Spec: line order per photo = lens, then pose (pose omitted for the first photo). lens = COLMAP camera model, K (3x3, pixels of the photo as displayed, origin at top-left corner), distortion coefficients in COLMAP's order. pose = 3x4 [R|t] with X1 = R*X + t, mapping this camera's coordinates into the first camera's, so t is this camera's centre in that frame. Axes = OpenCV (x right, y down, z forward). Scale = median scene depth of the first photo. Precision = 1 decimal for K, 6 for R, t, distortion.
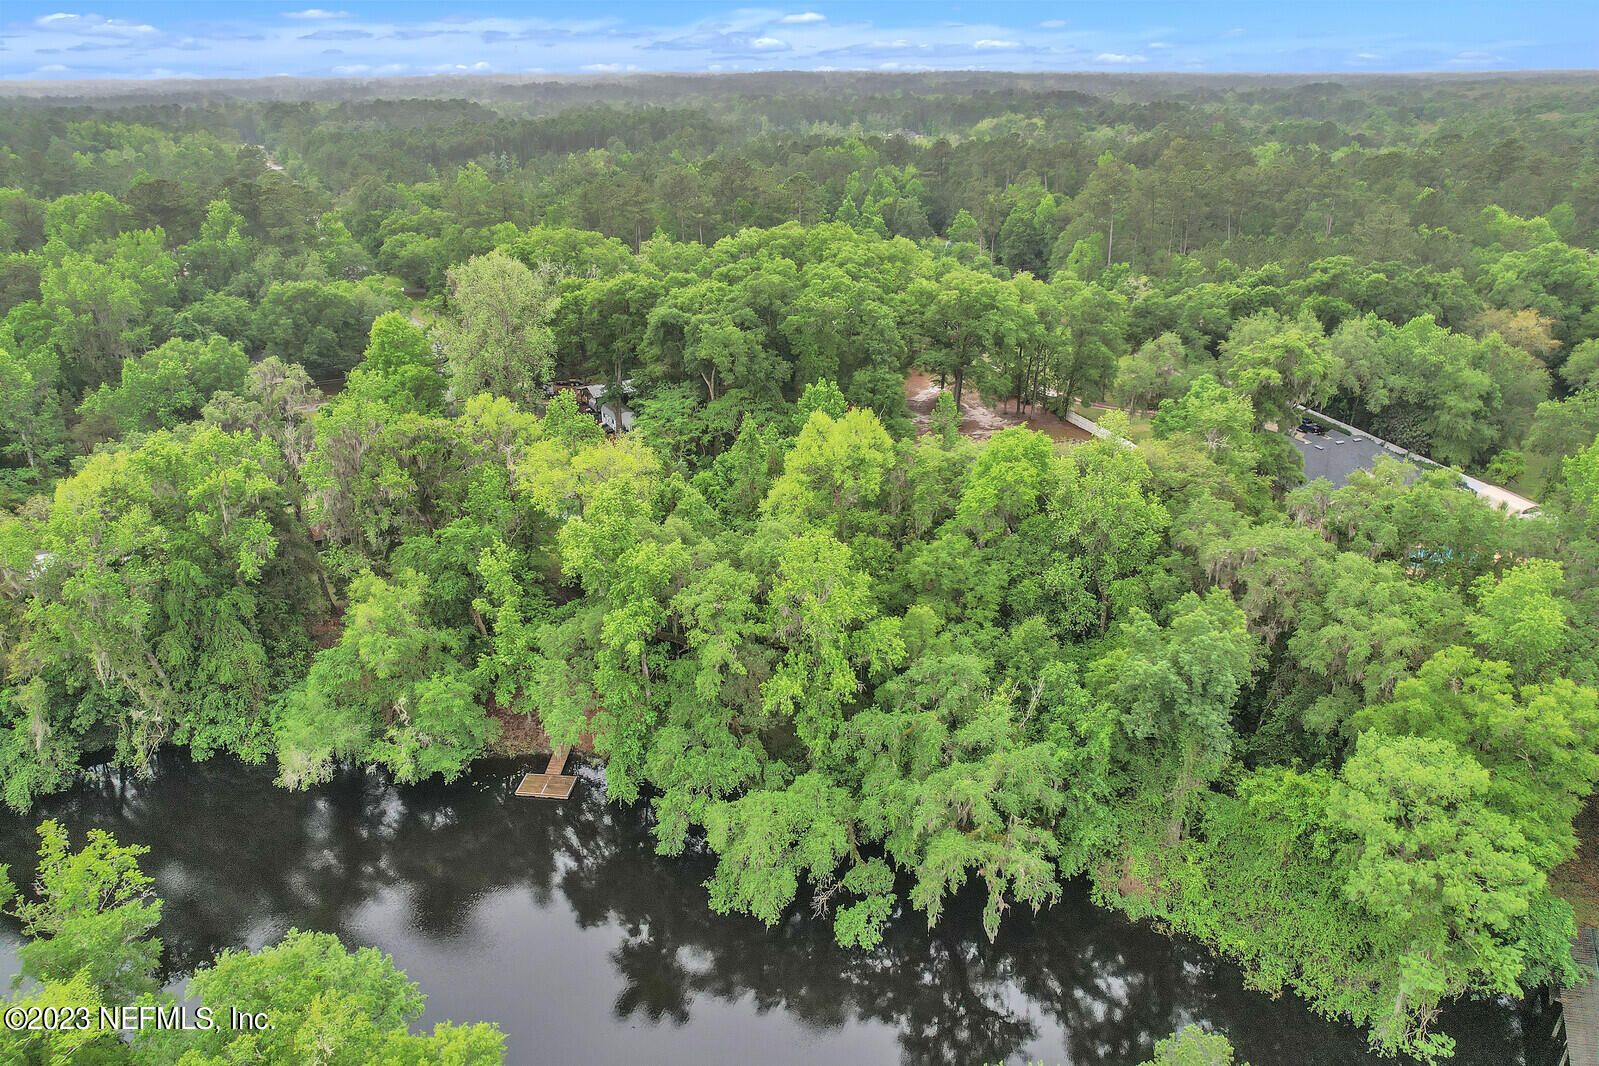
lens RADIAL K [[1042.8, 0, 799.5], [0, 1042.8, 533.0], [0, 0, 1]] dist [-0.078991, 0.076416]
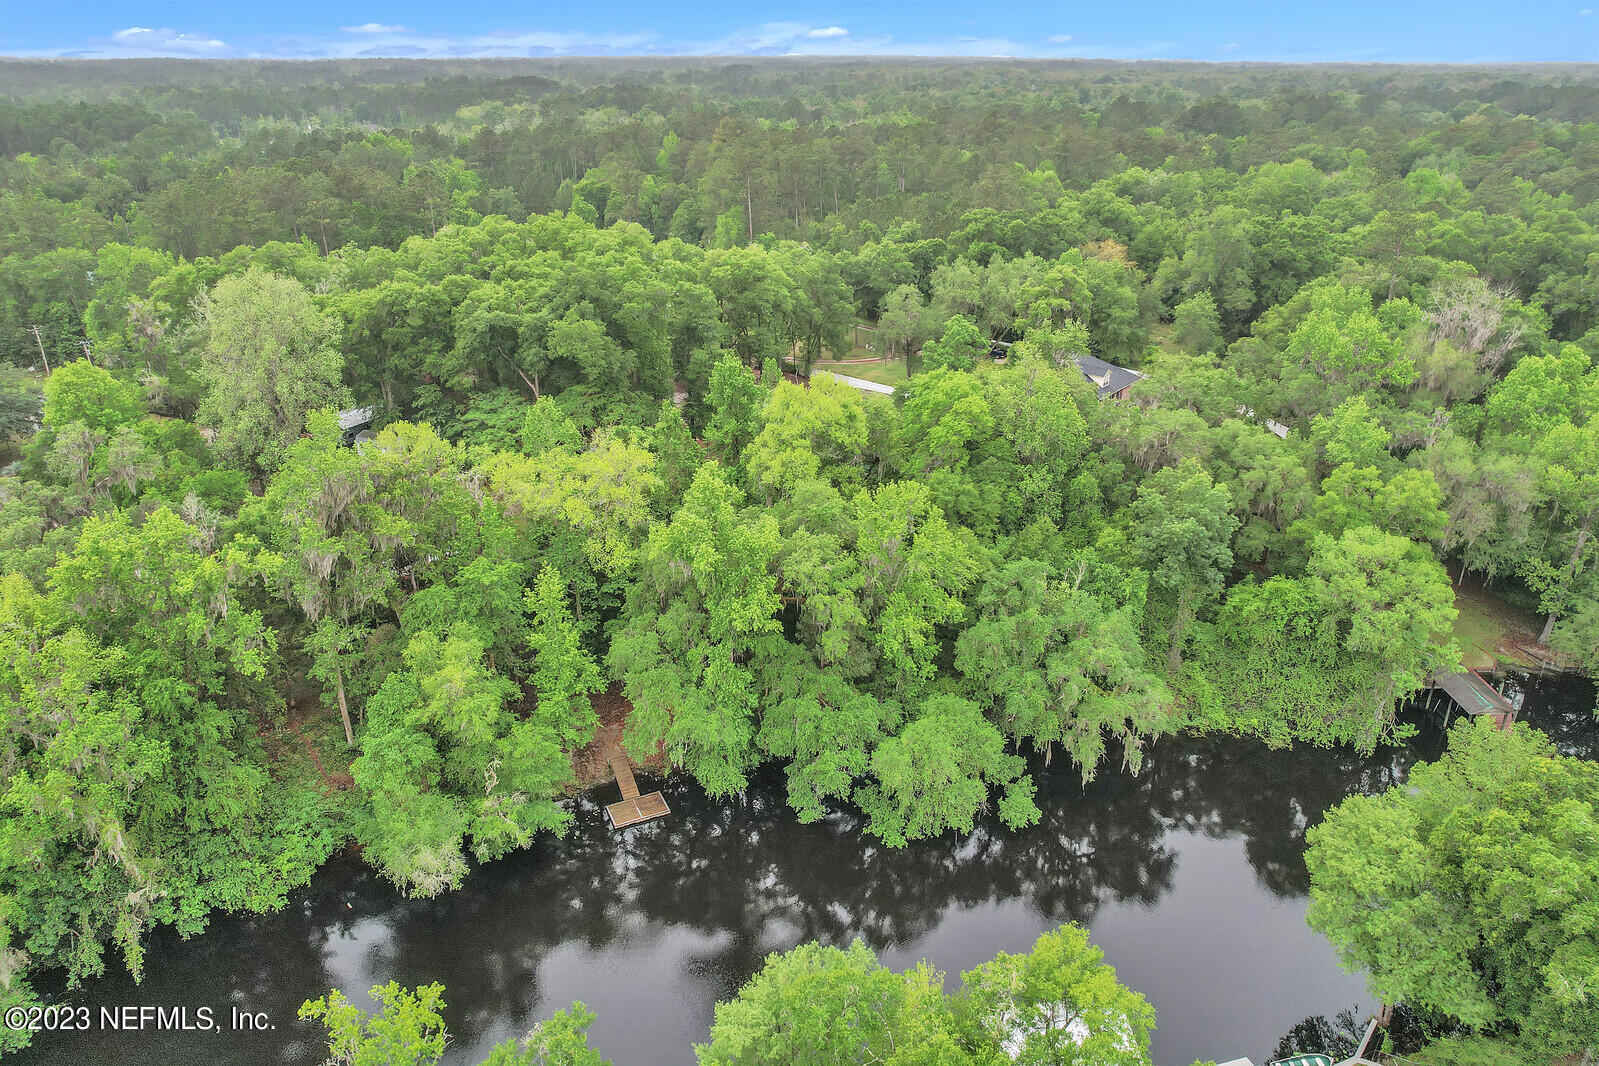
lens RADIAL K [[1067.1, 0, 799.5], [0, 1067.1, 533.0], [0, 0, 1]] dist [-0.077844, 0.069584]
pose [[0.852600, -0.210902, 0.478115, -0.515262], [0.209484, 0.976148, 0.057027, -0.025590], [-0.478738, 0.051536, 0.876444, 0.066870]]
